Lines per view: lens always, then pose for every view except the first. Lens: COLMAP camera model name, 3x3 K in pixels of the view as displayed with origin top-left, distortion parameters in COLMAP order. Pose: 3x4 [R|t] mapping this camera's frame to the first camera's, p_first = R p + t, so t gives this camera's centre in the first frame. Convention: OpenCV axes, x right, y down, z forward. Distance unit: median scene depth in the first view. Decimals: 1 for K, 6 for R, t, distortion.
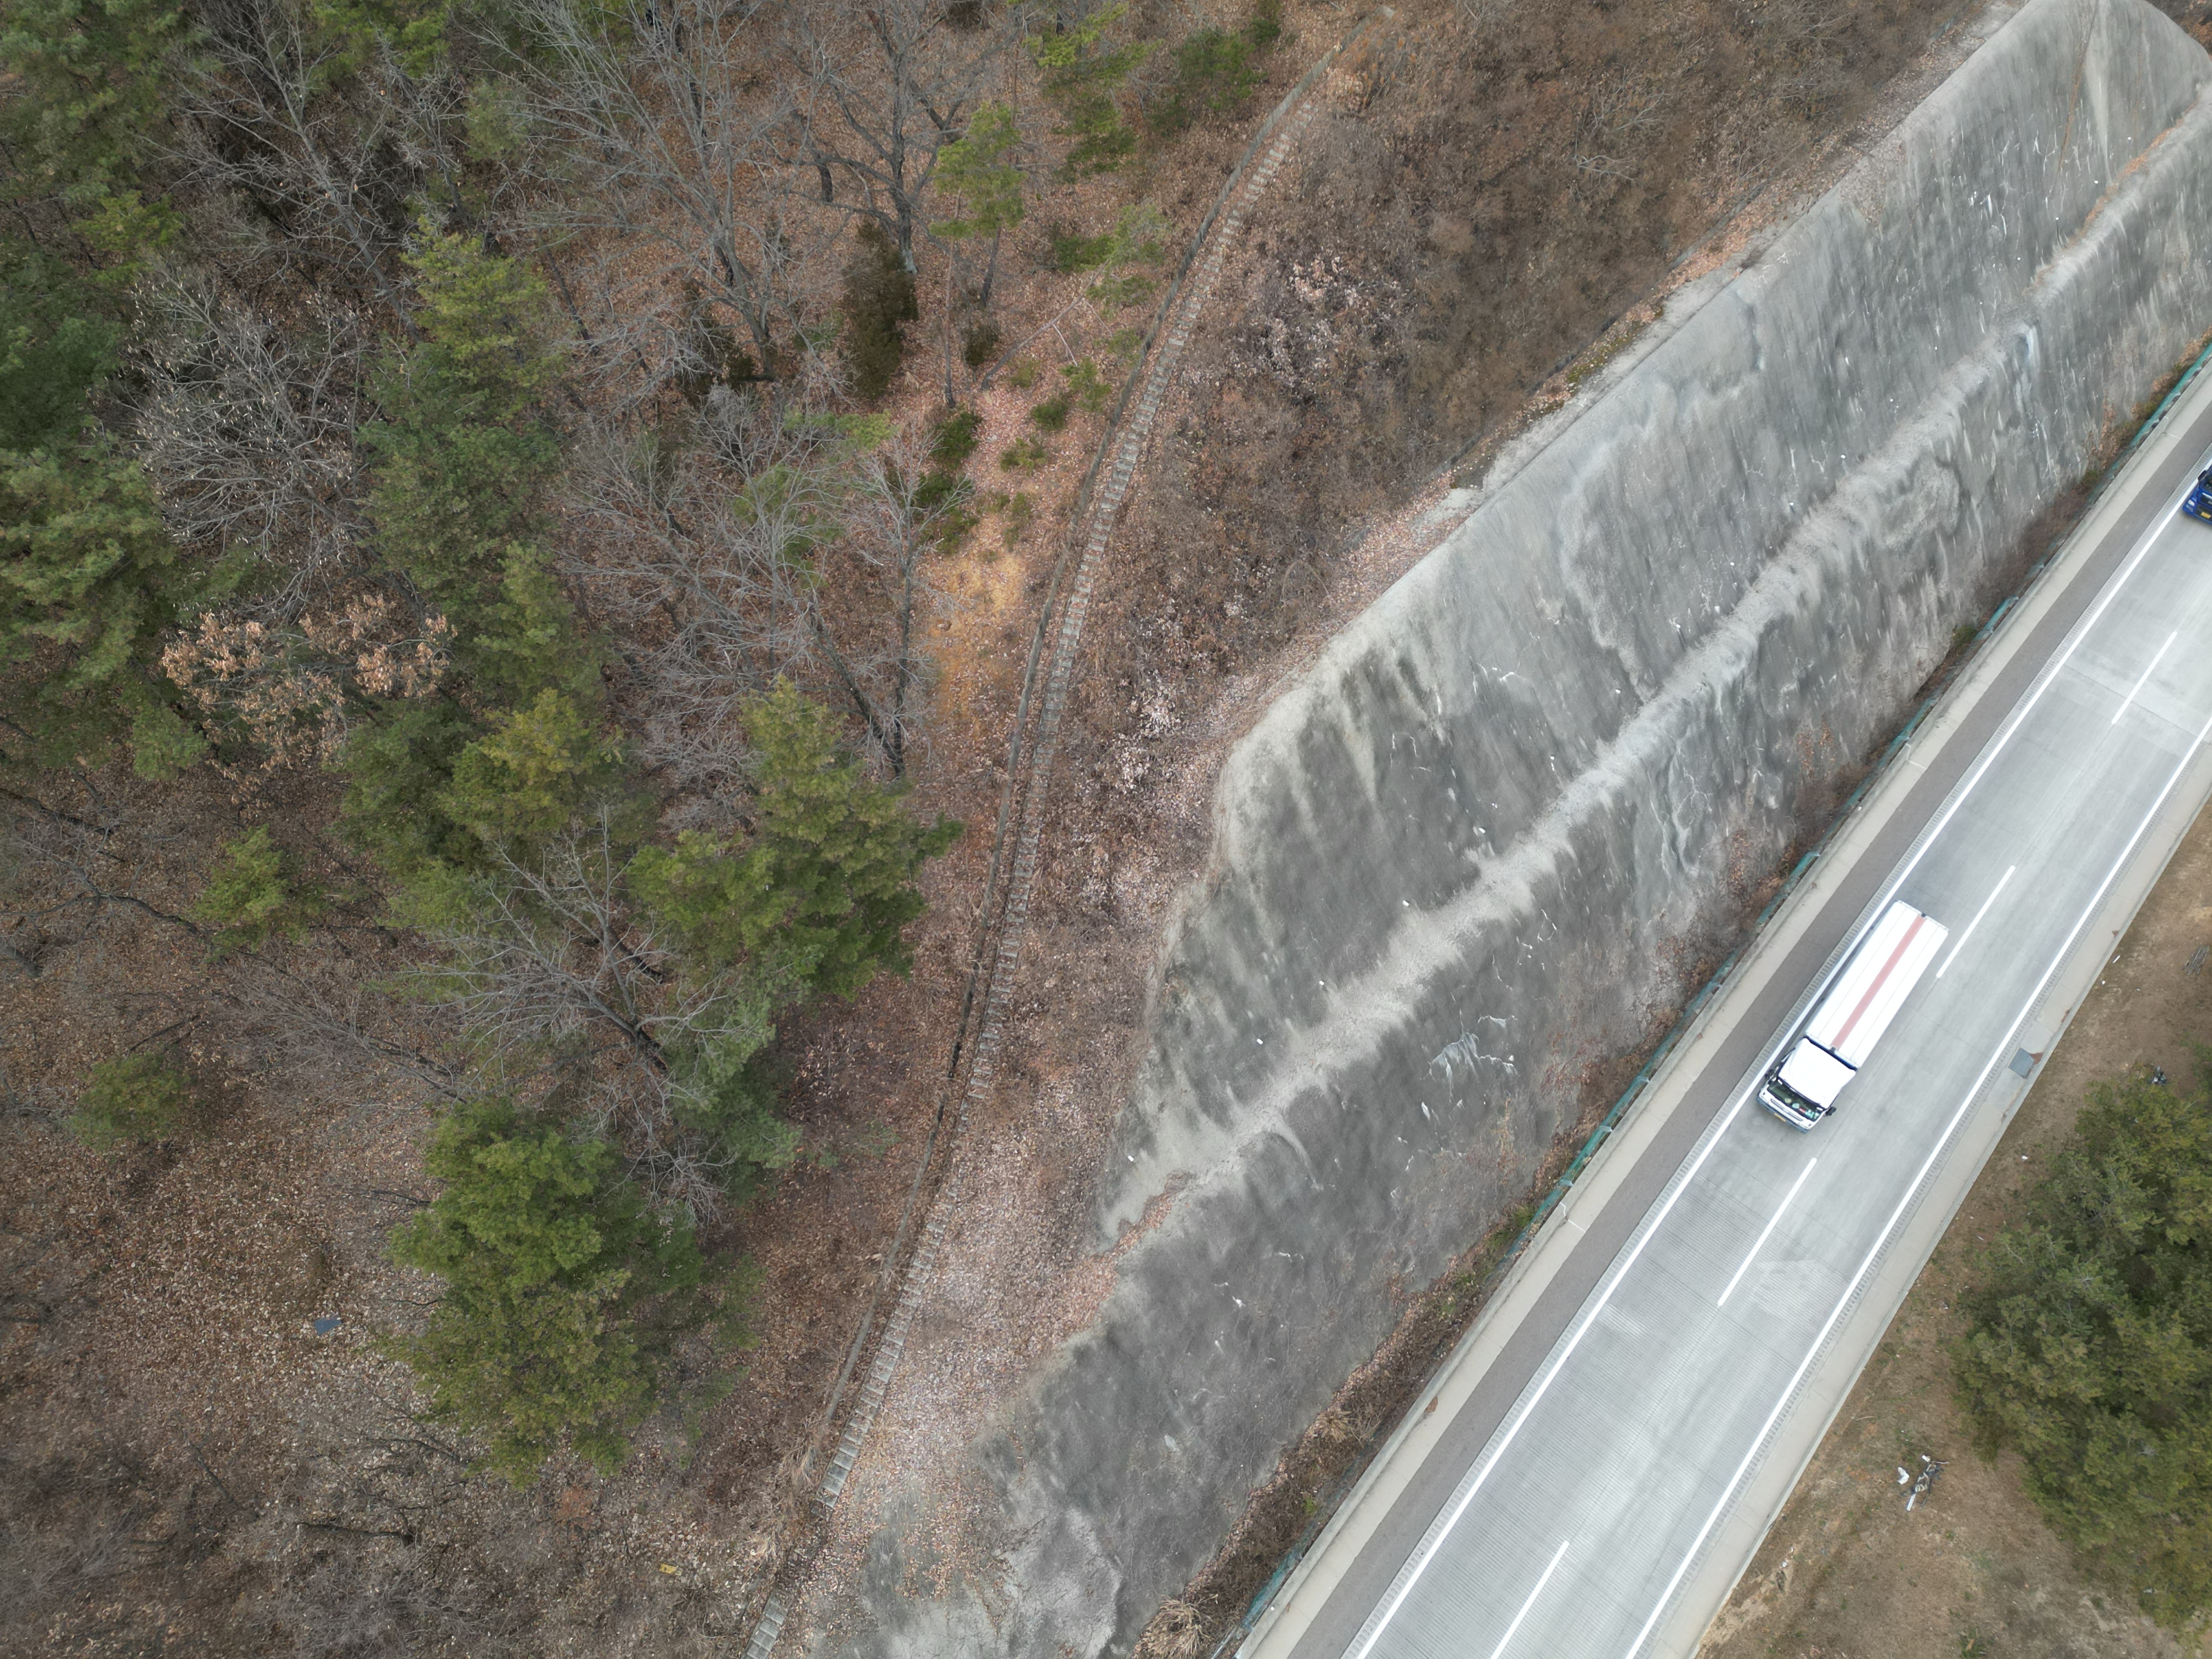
lens RADIAL K [[1572.6, 0, 1101.1], [0, 1572.6, 825.0], [0, 0, 1]] dist [0.088316, -0.086805]
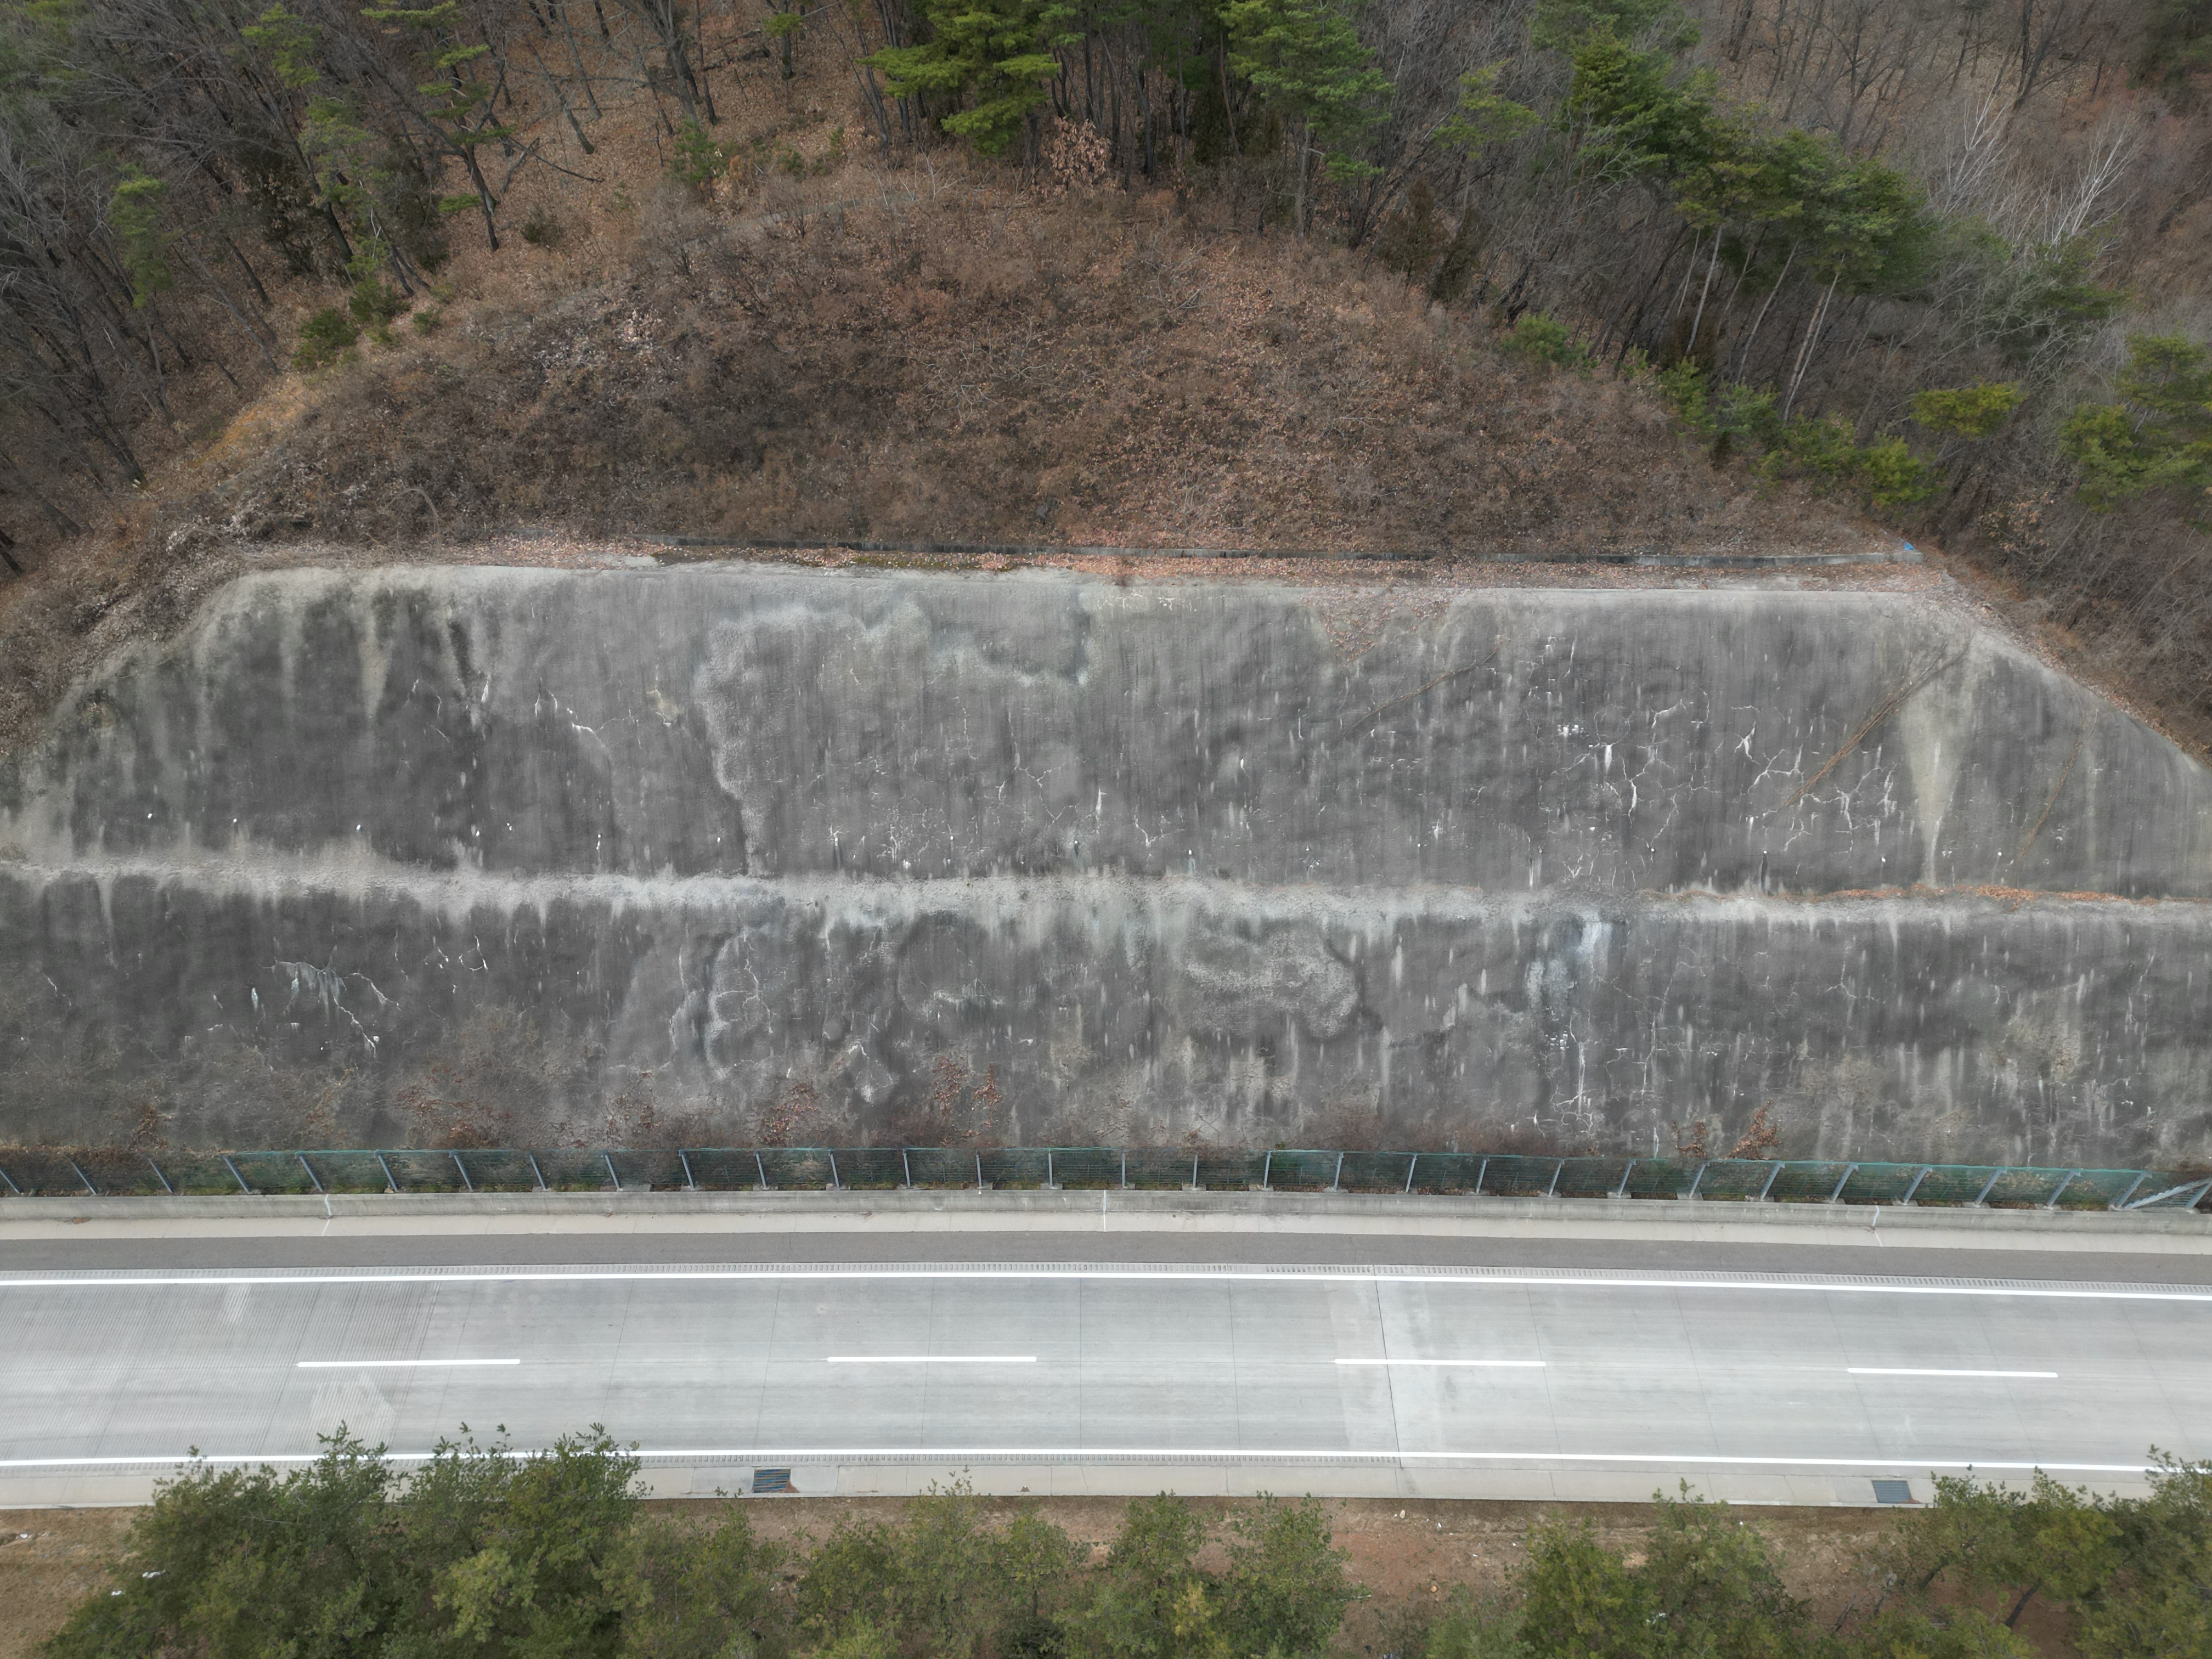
lens RADIAL K [[1572.6, 0, 1087.1], [0, 1572.6, 829.6], [0, 0, 1]] dist [0.088316, -0.086805]
pose [[0.670383, 0.521337, -0.528010, 1.146001], [-0.619944, 0.784547, -0.012474, -0.252384], [0.407746, 0.335699, 0.849146, 0.299956]]
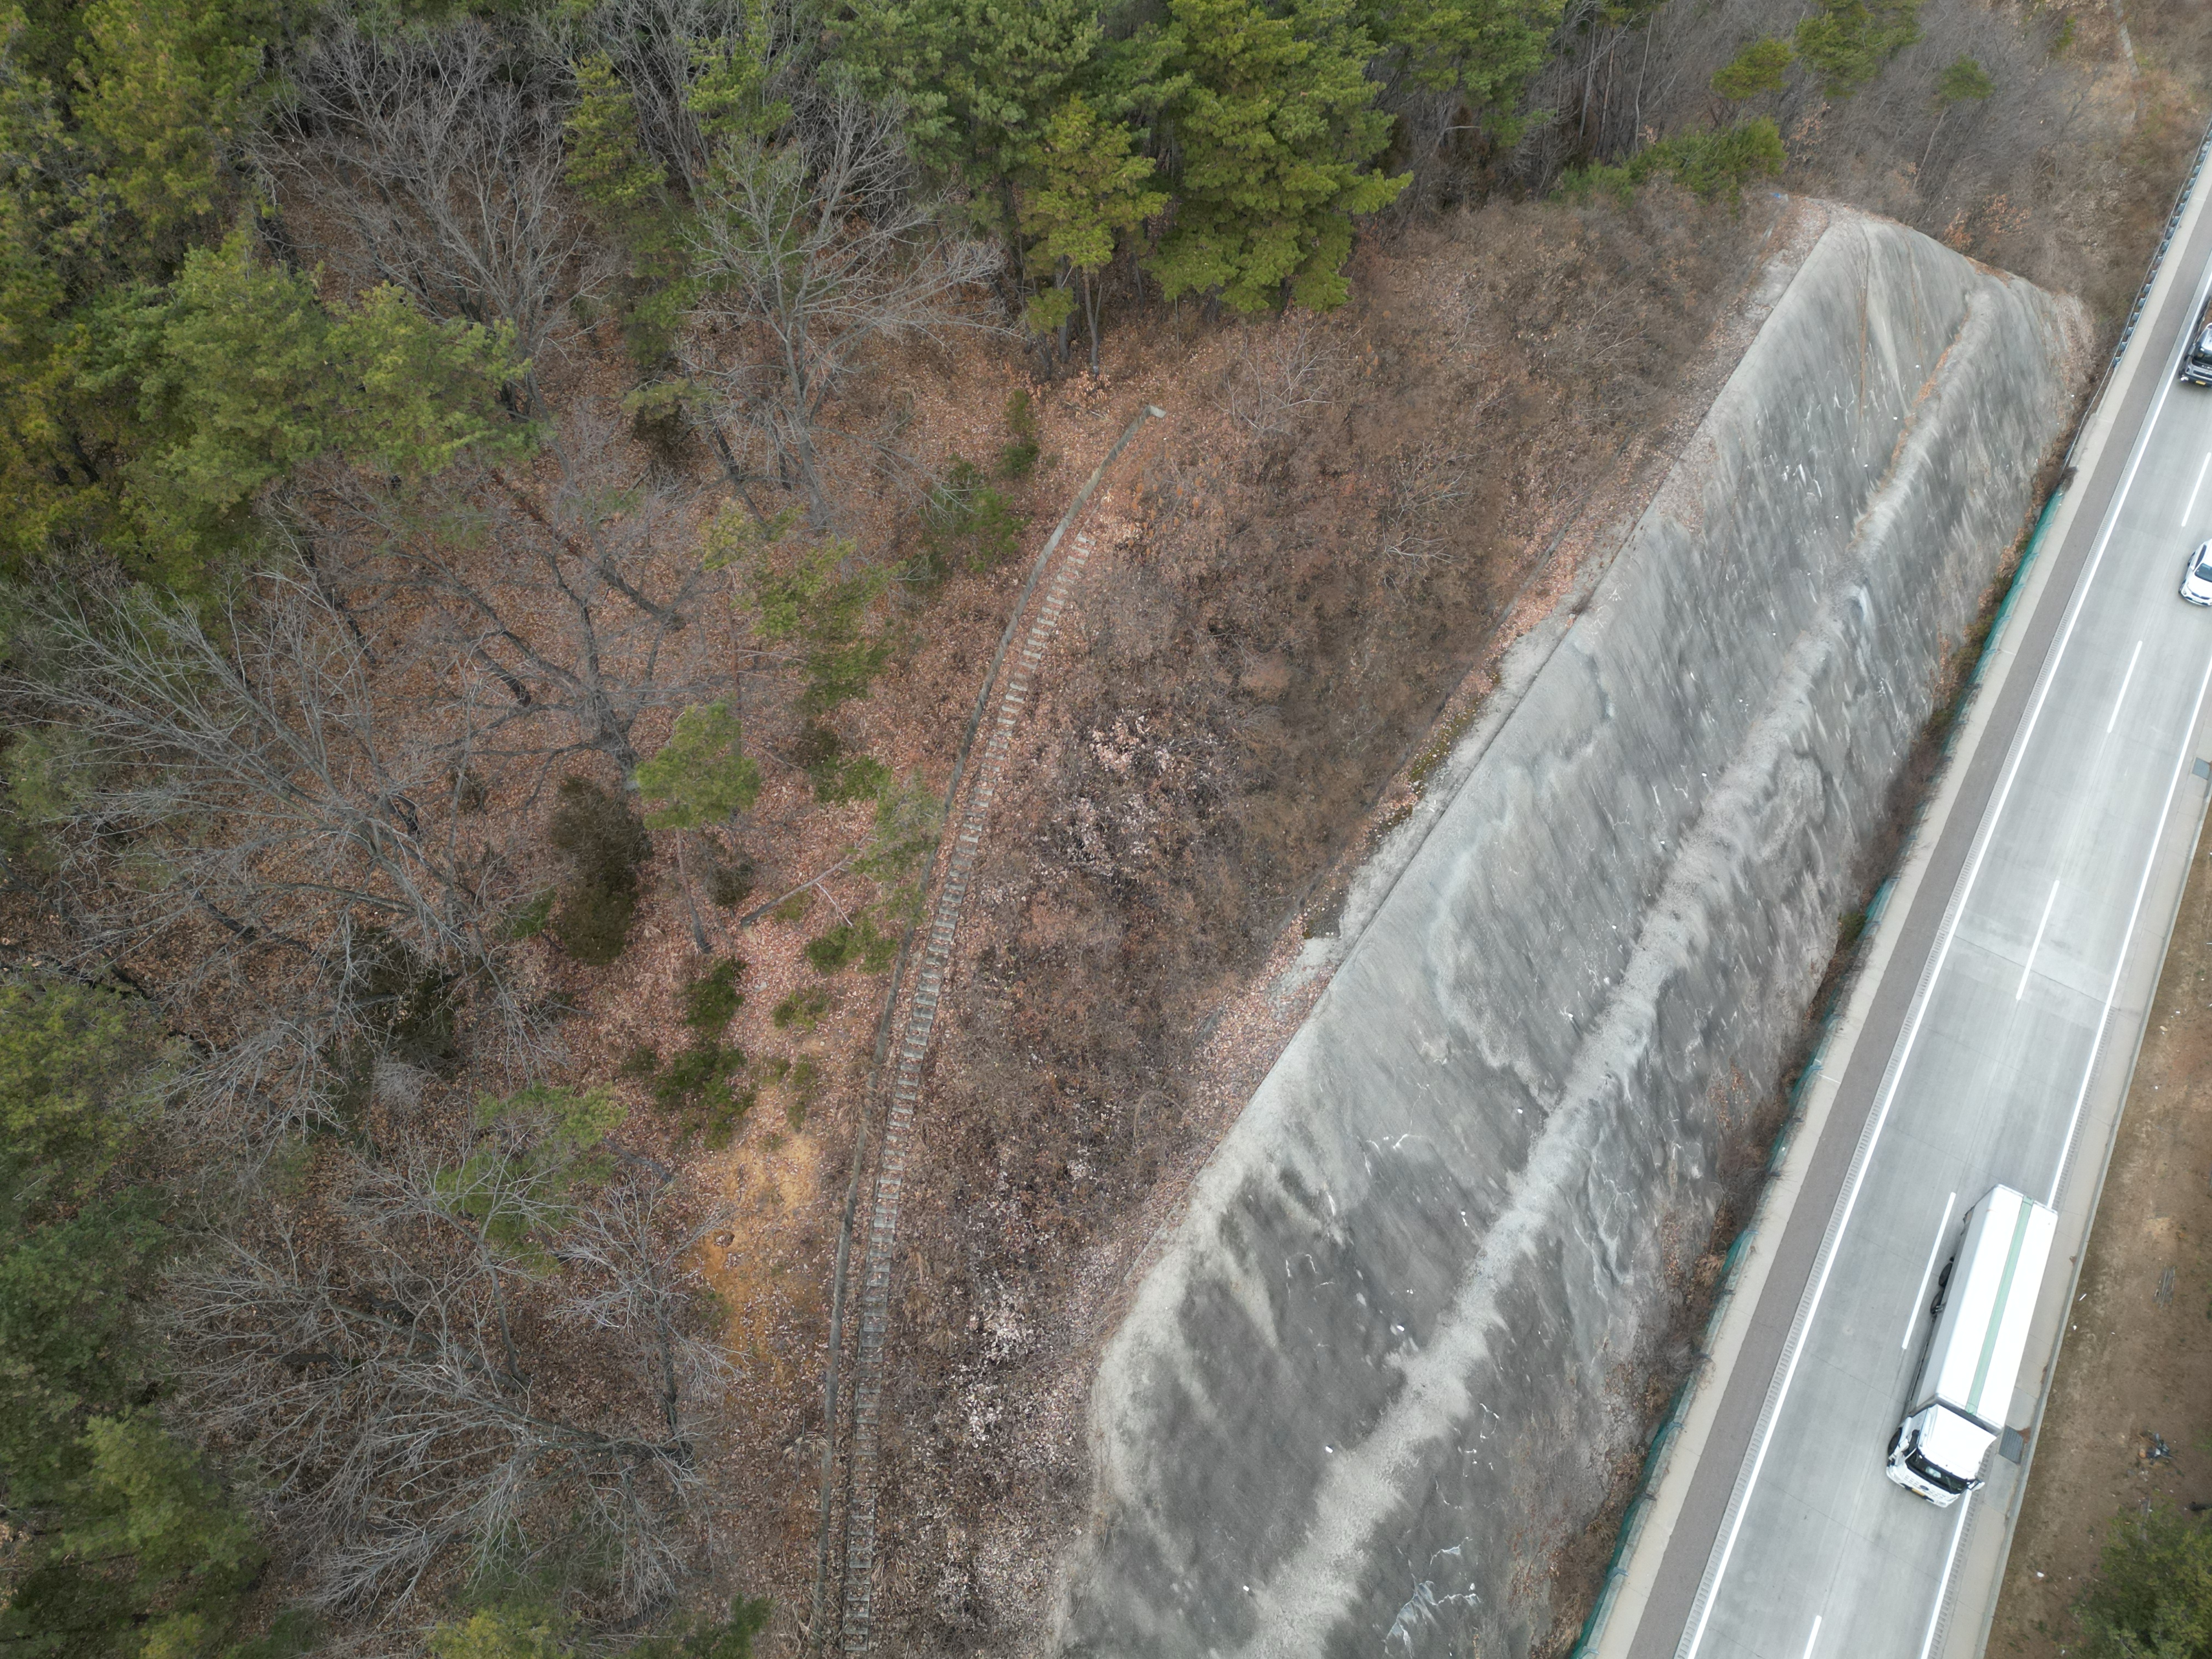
lens RADIAL K [[1572.6, 0, 1101.2], [0, 1572.6, 822.1], [0, 0, 1]] dist [0.088316, -0.086805]
pose [[0.986818, -0.129264, 0.097374, 0.037105], [0.134941, 0.989374, -0.054131, -0.261140], [-0.089342, 0.066558, 0.993775, 0.159397]]
